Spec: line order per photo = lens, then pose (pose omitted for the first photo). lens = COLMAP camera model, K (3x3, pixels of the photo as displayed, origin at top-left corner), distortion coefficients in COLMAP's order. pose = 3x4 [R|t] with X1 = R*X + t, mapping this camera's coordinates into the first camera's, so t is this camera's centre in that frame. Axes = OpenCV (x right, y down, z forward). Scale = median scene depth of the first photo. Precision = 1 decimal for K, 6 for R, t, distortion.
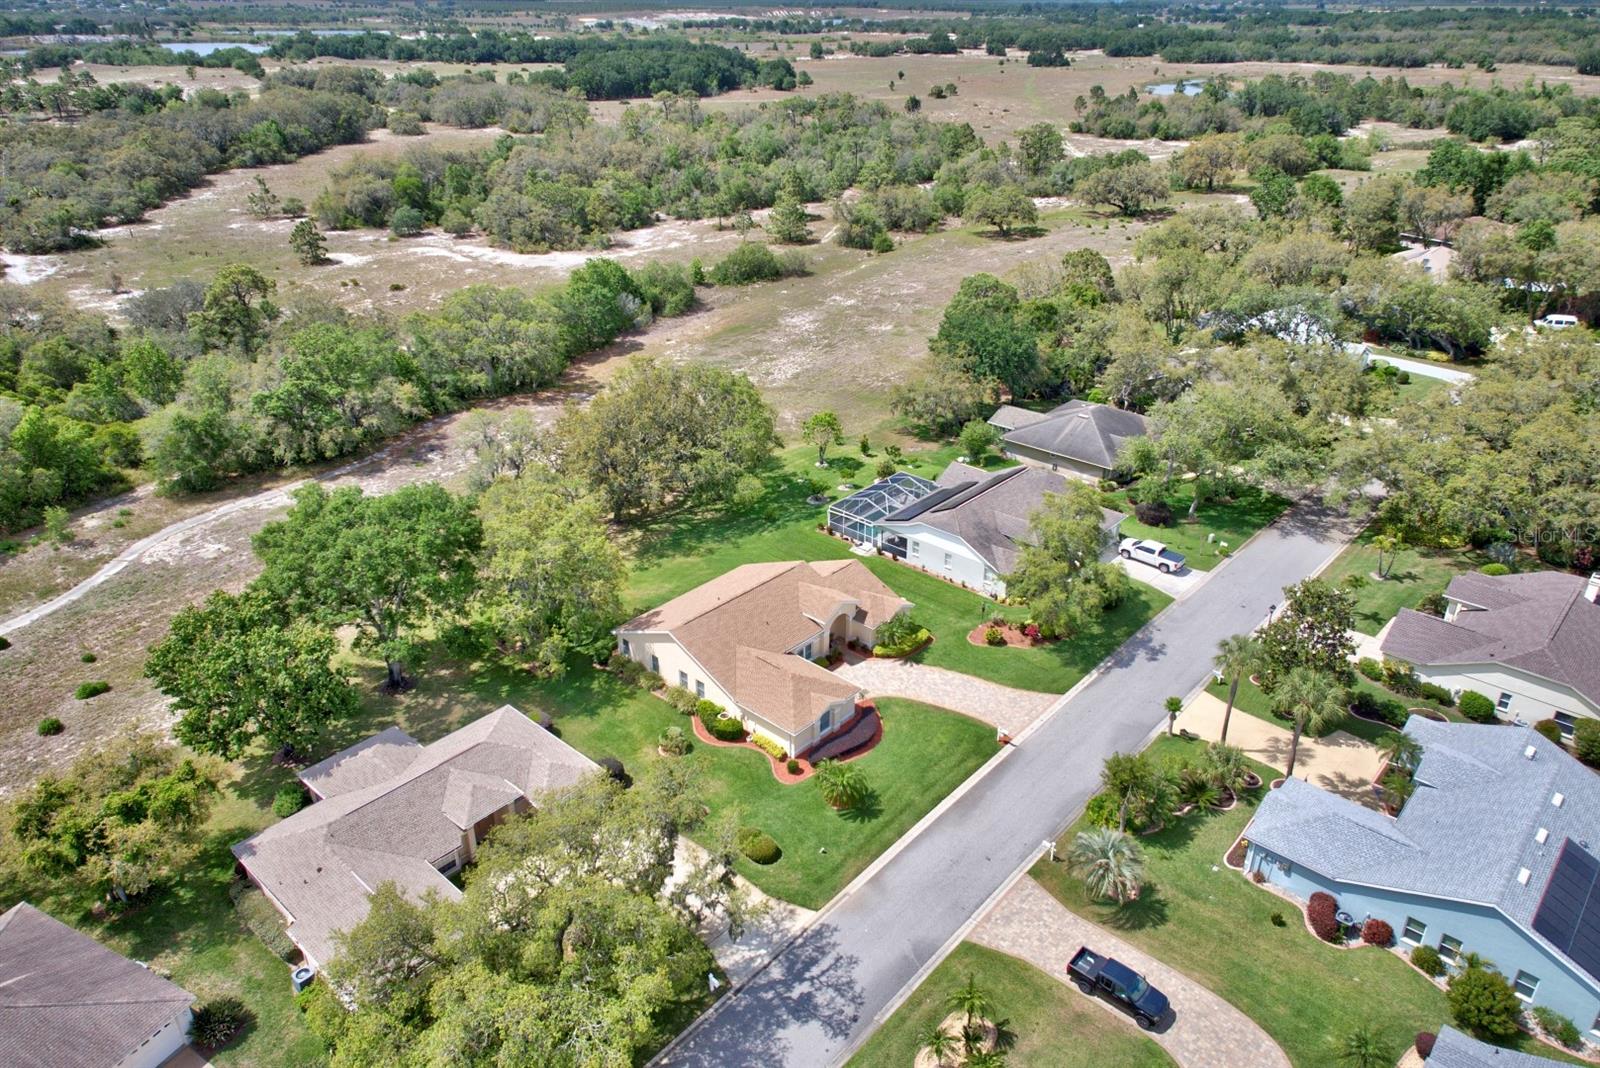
lens RADIAL K [[1073.0, 0, 806.0], [0, 1073.0, 531.3], [0, 0, 1]] dist [0.062047, -0.028115]
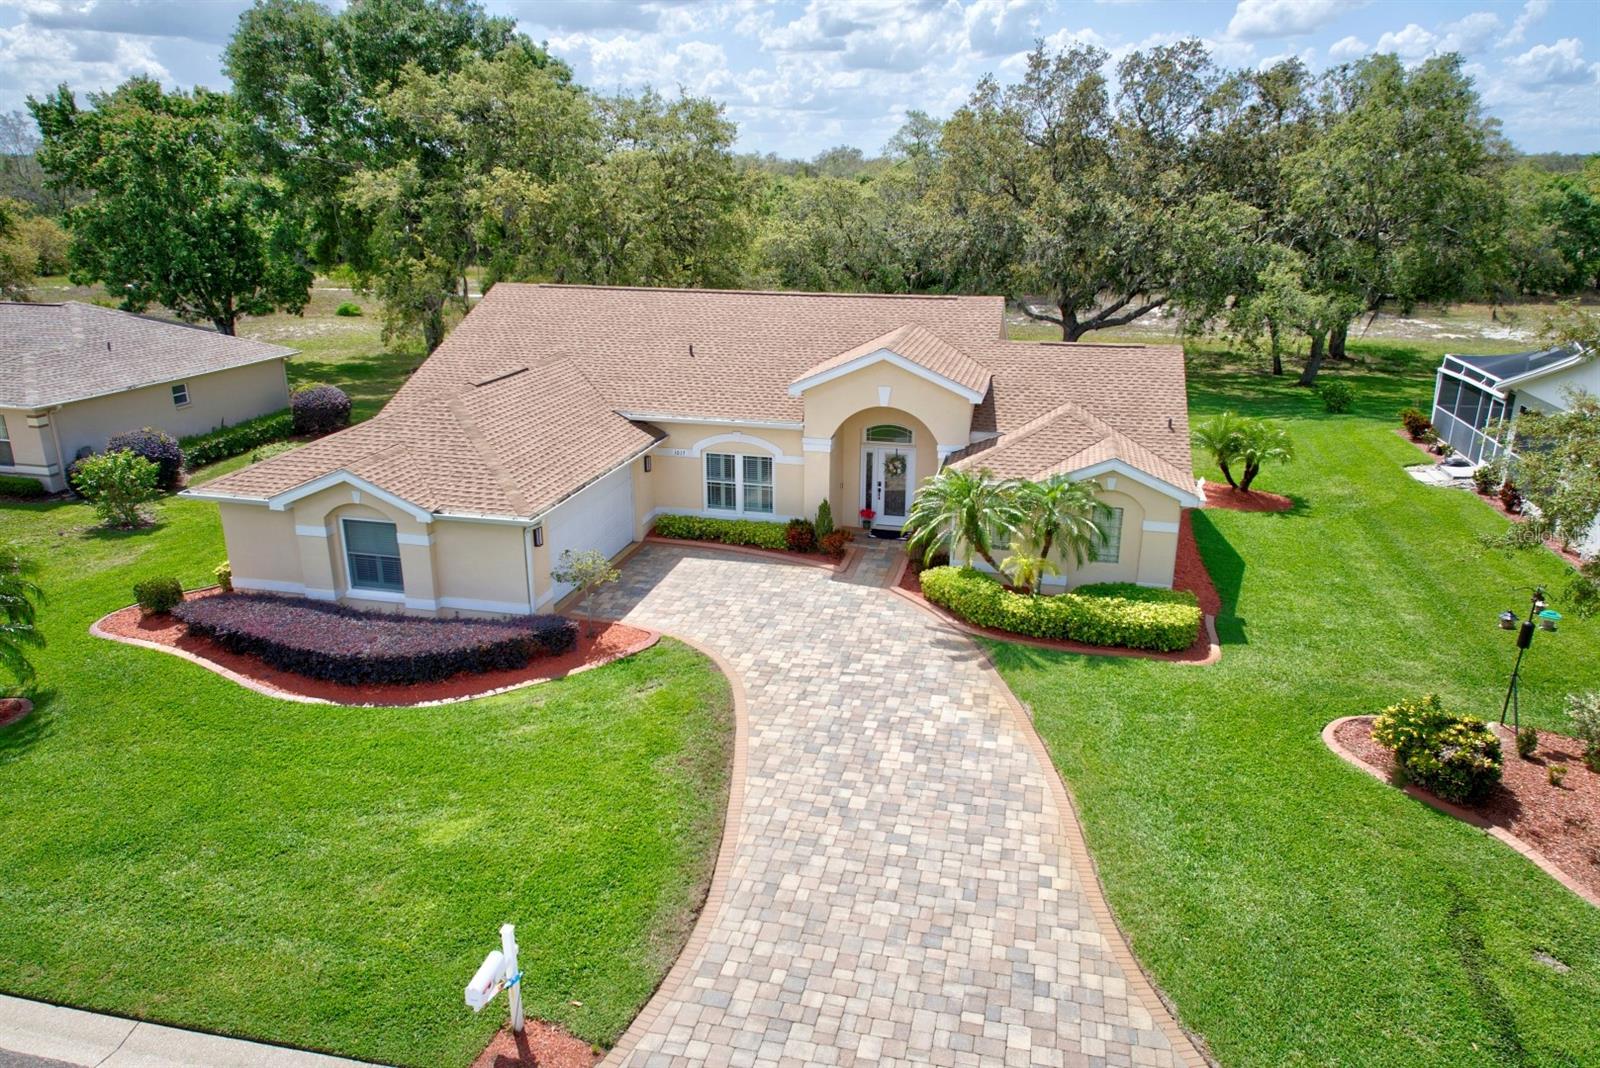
lens RADIAL K [[1073.0, 0, 800.0], [0, 1073.0, 527.6], [0, 0, 1]] dist [0.062047, -0.028115]
pose [[0.475871, 0.269252, -0.837287, 0.232878], [-0.392569, 0.916920, 0.071744, 0.081978], [0.787043, 0.294552, 0.542036, 0.716462]]
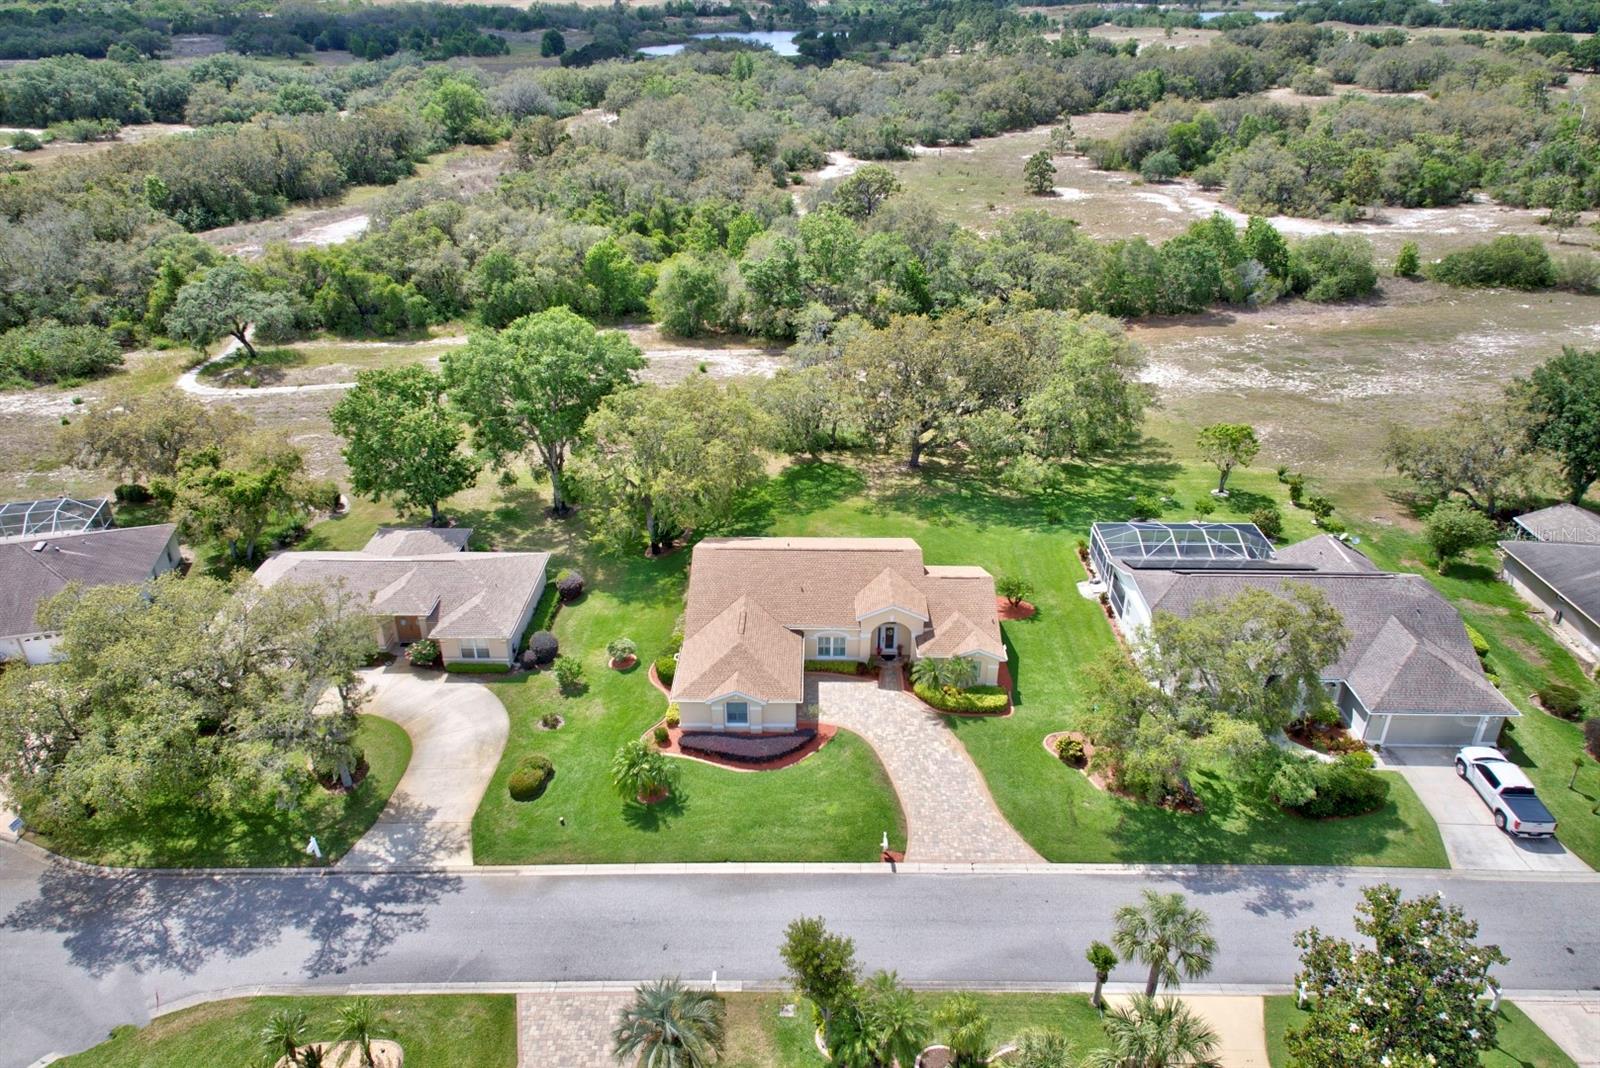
lens RADIAL K [[1073.0, 0, 800.4], [0, 1073.0, 536.1], [0, 0, 1]] dist [0.062047, -0.028115]
pose [[0.656411, 0.347539, -0.669583, 0.416087], [-0.334224, 0.929679, 0.154890, -0.066433], [0.676328, 0.122119, 0.726407, 0.331124]]
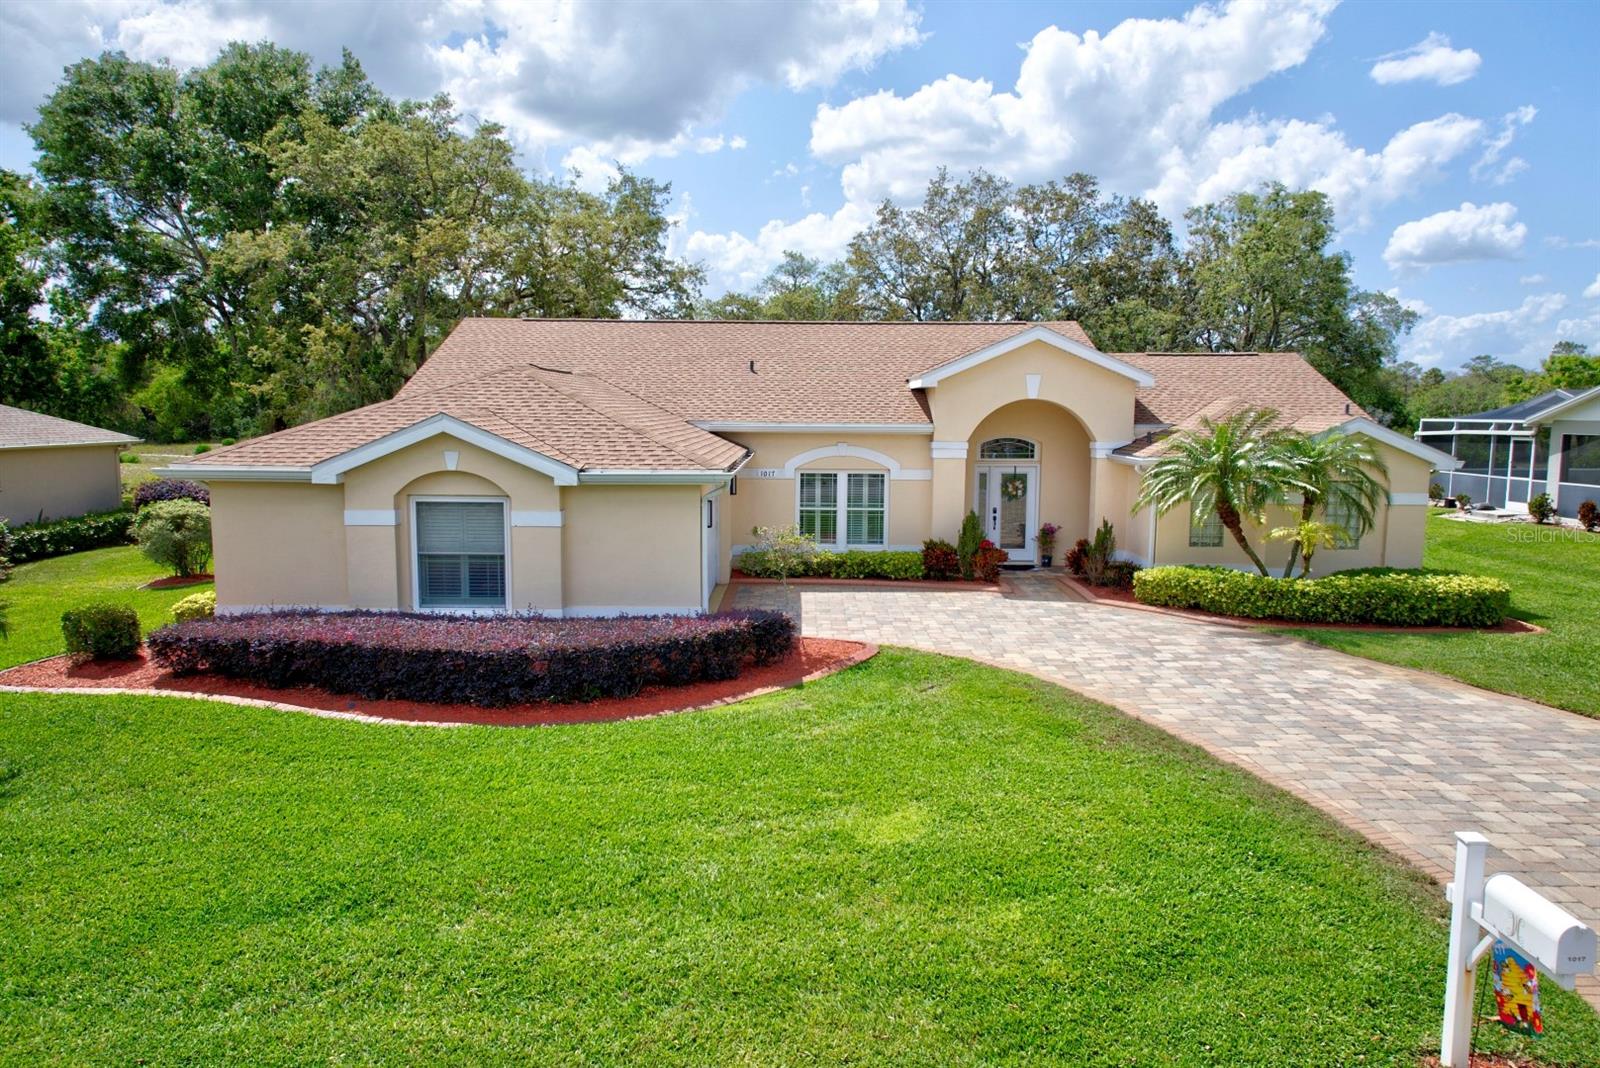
lens RADIAL K [[1073.0, 0, 800.4], [0, 1073.0, 530.6], [0, 0, 1]] dist [0.062047, -0.028115]
pose [[0.668415, 0.086206, -0.738776, 0.154252], [-0.335027, 0.921689, -0.195569, 0.146475], [0.664062, 0.378231, 0.644952, 0.702013]]
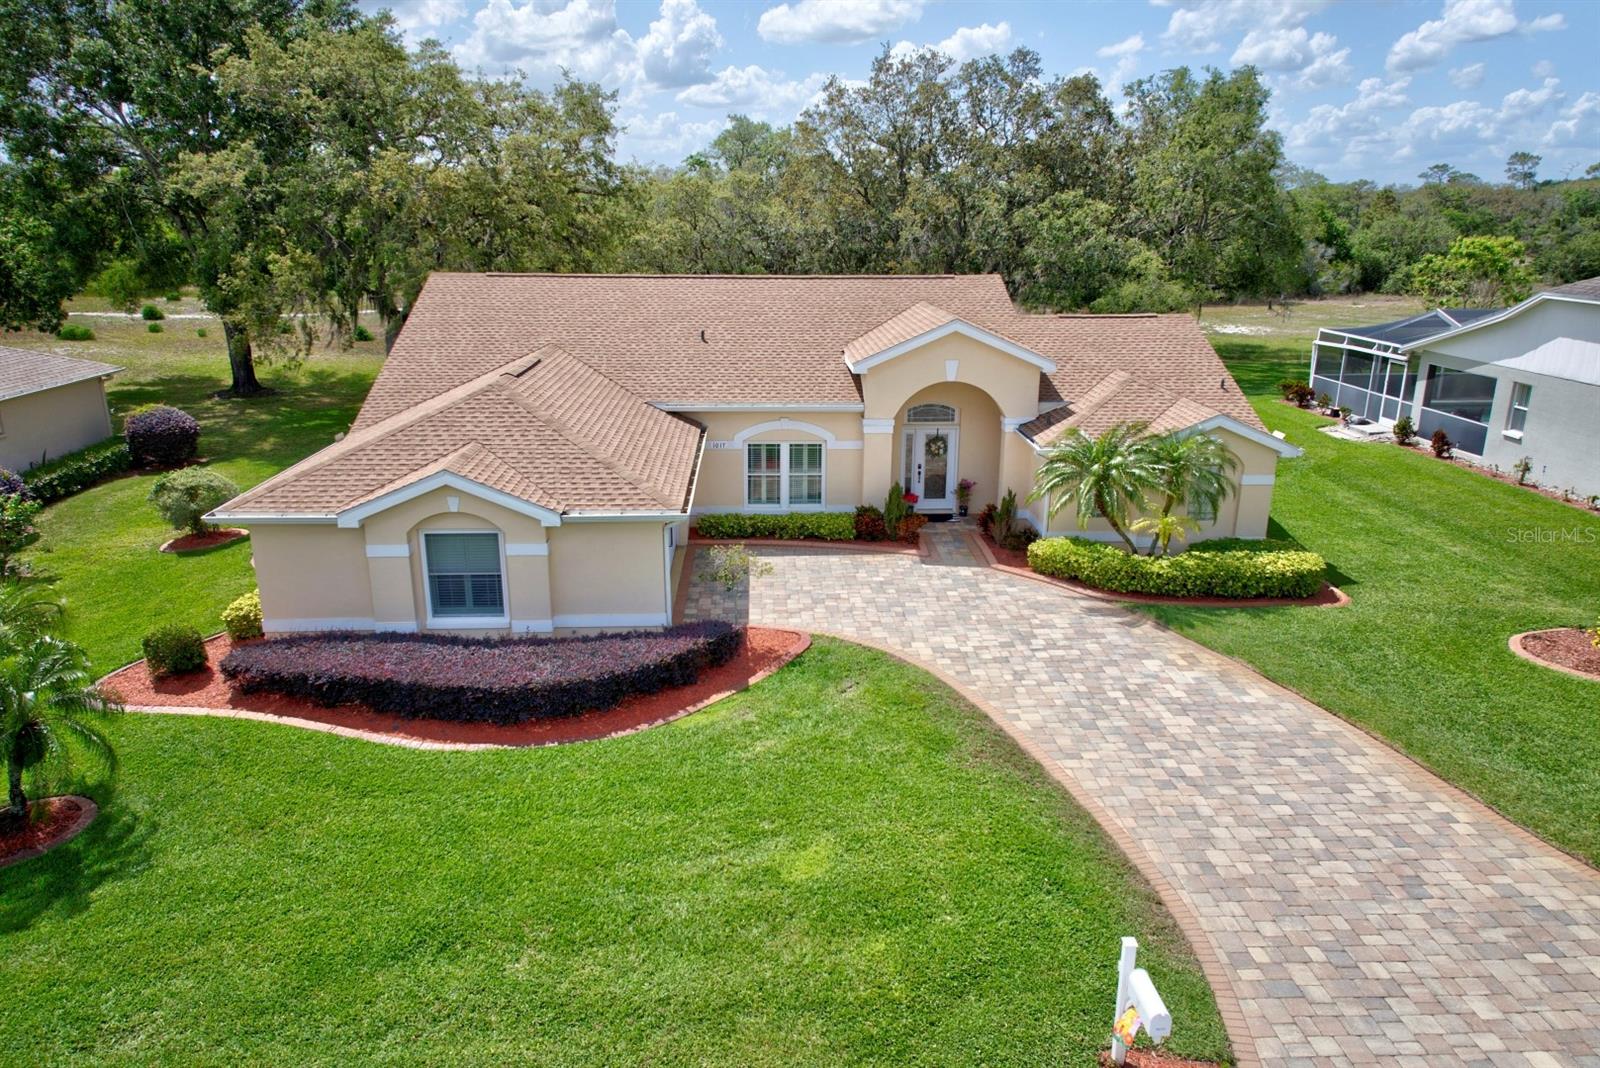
lens RADIAL K [[1073.0, 0, 799.6], [0, 1073.0, 527.0], [0, 0, 1]] dist [0.062047, -0.028115]
pose [[0.697842, 0.203553, -0.686719, 0.174229], [-0.320448, 0.946188, -0.045175, 0.118681], [0.640569, 0.251583, 0.725518, 0.671308]]
